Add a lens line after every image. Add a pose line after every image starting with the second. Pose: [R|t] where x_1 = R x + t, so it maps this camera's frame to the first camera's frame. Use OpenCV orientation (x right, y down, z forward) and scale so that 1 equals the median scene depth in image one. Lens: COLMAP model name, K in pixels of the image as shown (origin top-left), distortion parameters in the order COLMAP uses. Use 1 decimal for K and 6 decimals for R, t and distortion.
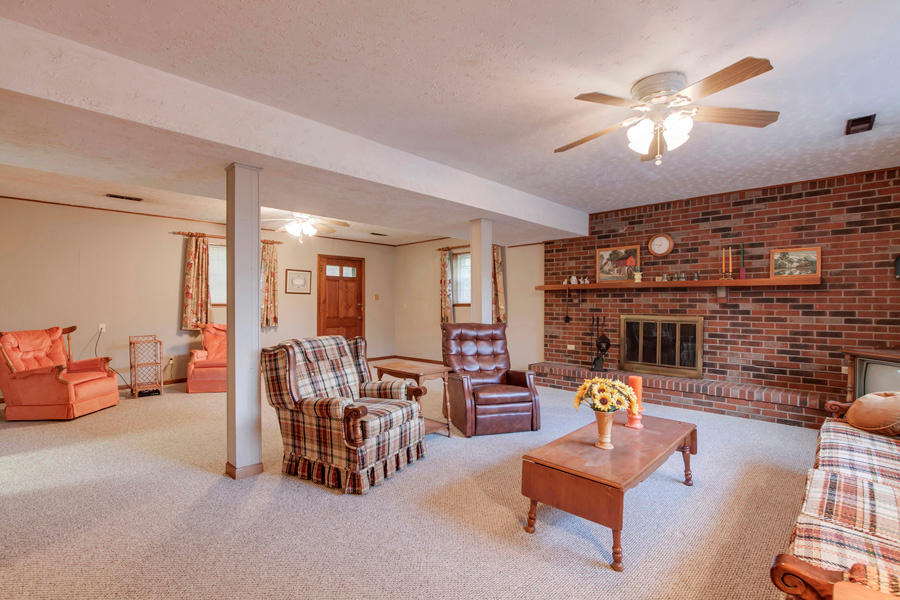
lens RADIAL K [[414.1, 0, 447.7], [0, 414.1, 300.5], [0, 0, 1]] dist [-0.016902, 0.001333]
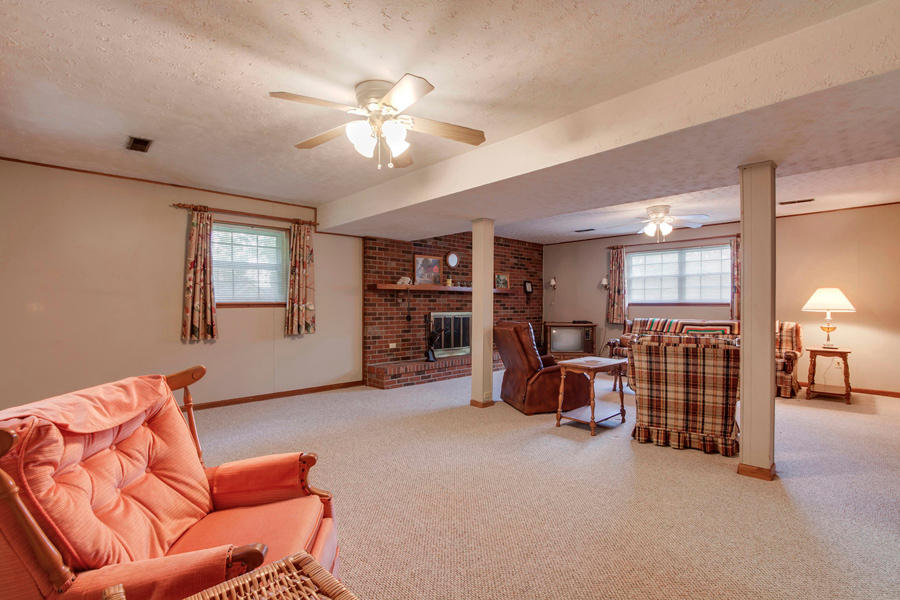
lens RADIAL K [[414.1, 0, 451.1], [0, 414.1, 301.3], [0, 0, 1]] dist [-0.016902, 0.001333]
pose [[0.060881, 0.005778, 0.998128, -0.727523], [-0.007451, 0.999958, -0.005334, 0.007455], [-0.998117, -0.007113, 0.060921, 0.799976]]
